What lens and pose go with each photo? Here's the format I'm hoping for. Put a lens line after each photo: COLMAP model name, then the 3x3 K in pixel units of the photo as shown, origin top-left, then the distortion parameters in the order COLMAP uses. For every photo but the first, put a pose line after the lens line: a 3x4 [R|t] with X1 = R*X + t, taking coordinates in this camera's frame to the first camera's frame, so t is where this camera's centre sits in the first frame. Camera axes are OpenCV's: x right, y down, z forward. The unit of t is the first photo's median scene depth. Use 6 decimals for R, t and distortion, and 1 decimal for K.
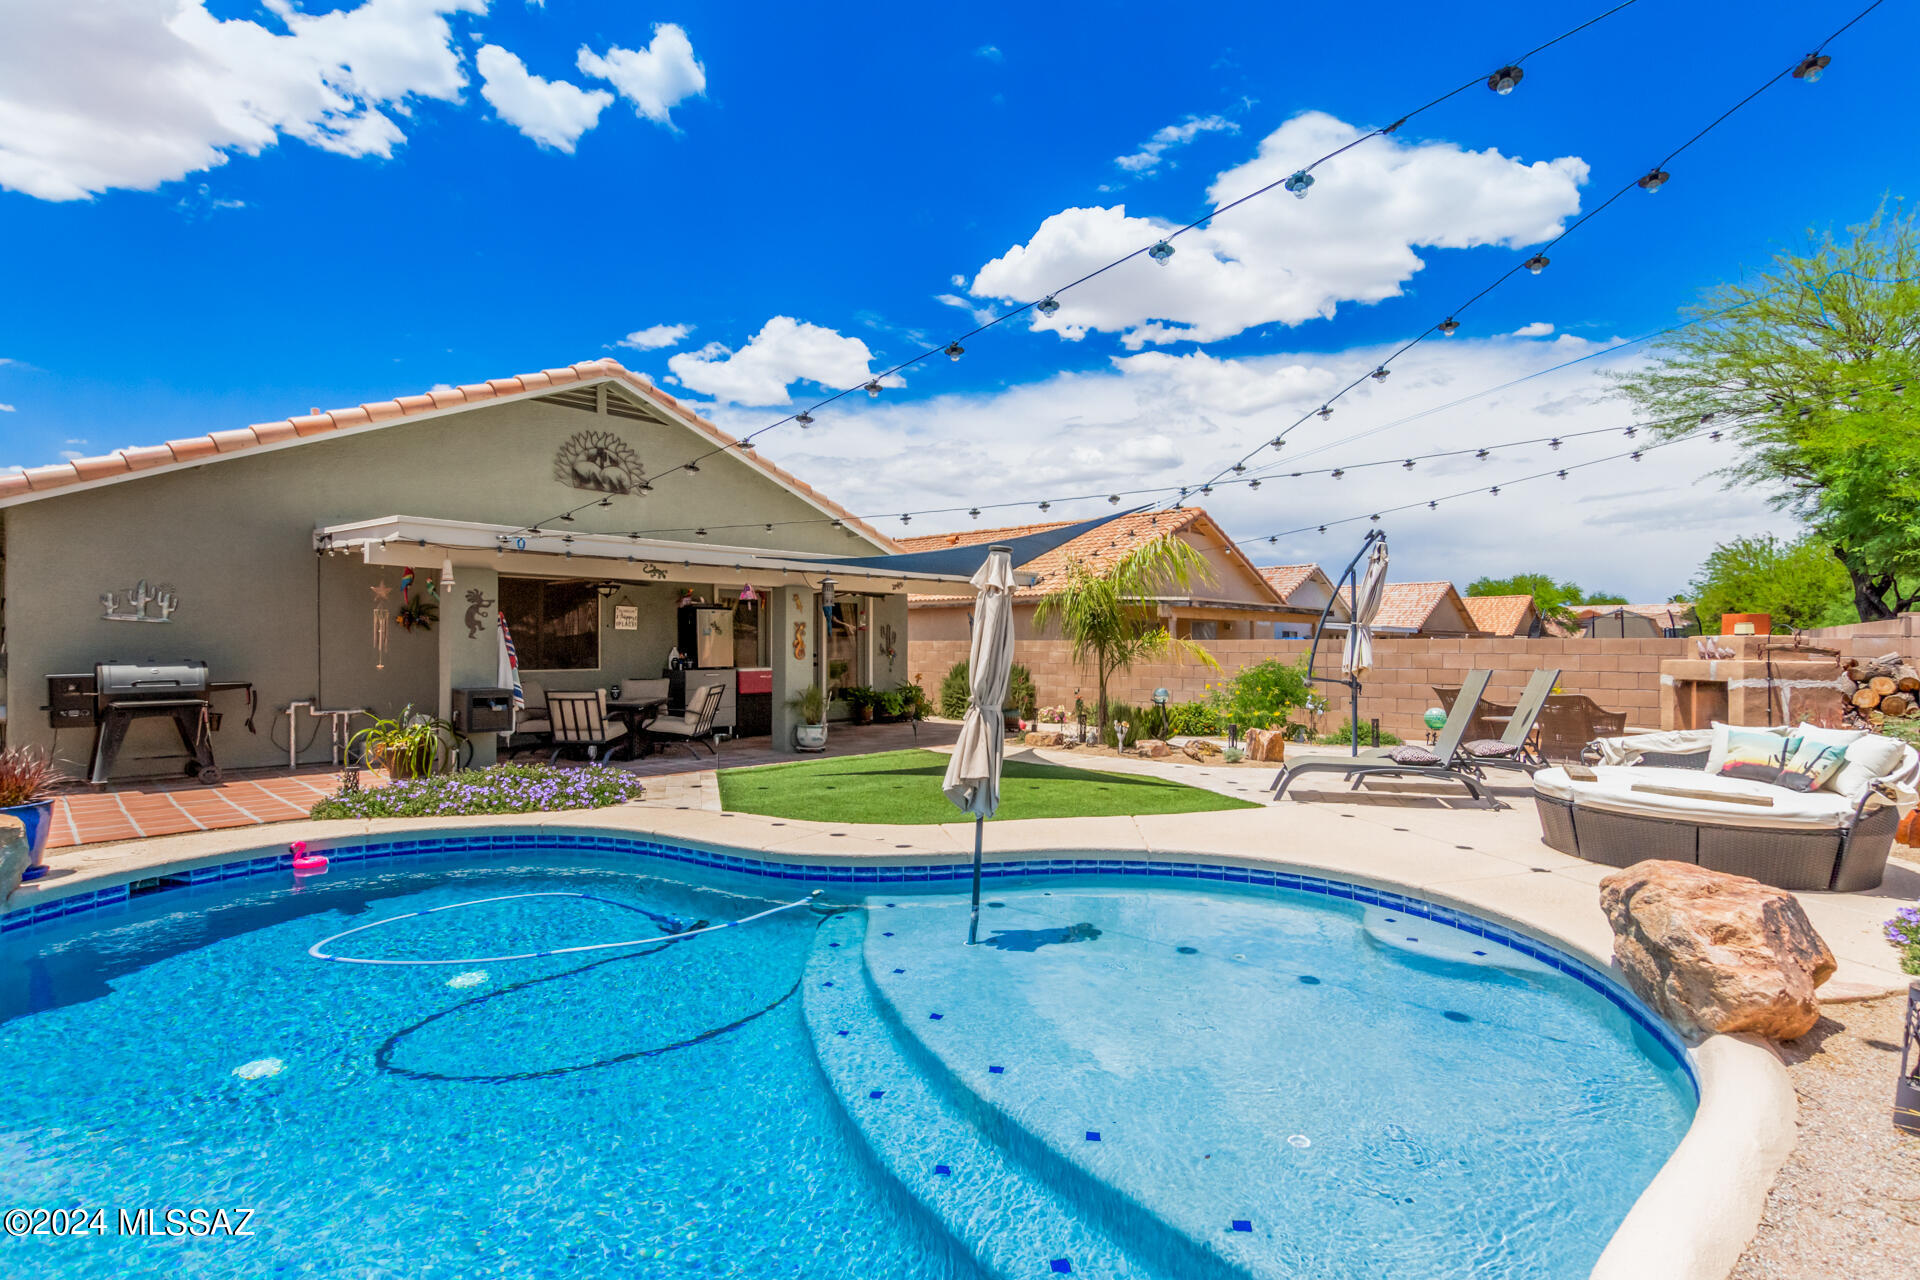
lens RADIAL K [[934.9, 0, 980.9], [0, 934.9, 643.1], [0, 0, 1]] dist [-0.002129, -0.000680]
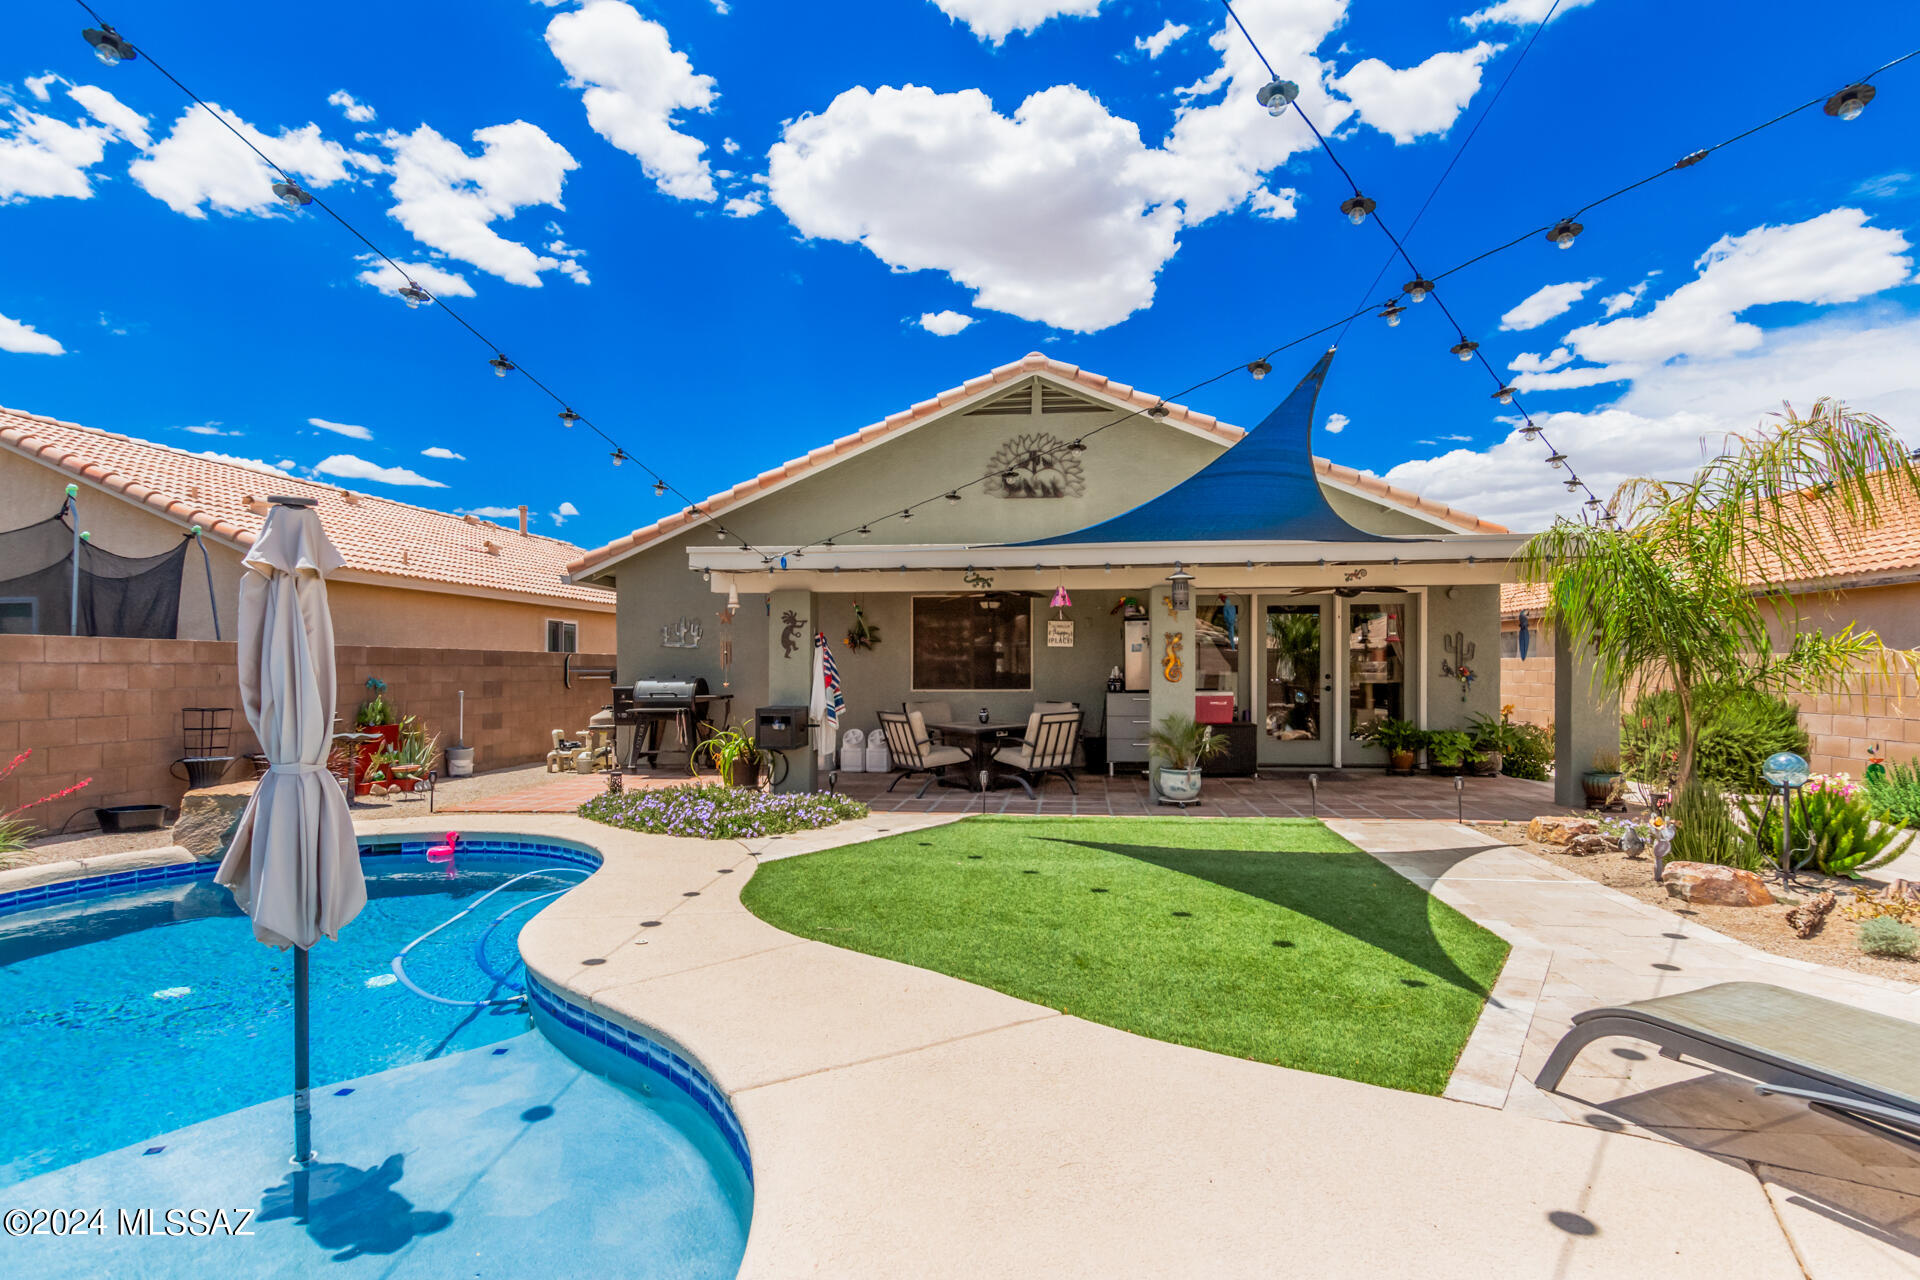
lens RADIAL K [[957.7, 0, 960.0], [0, 957.7, 657.3], [0, 0, 1]] dist [0.015110, 0.000192]
pose [[0.601640, -0.011240, -0.798688, 0.308539], [0.005920, 0.999936, -0.009614, 0.003950], [0.798746, 0.001056, 0.601668, 0.374982]]
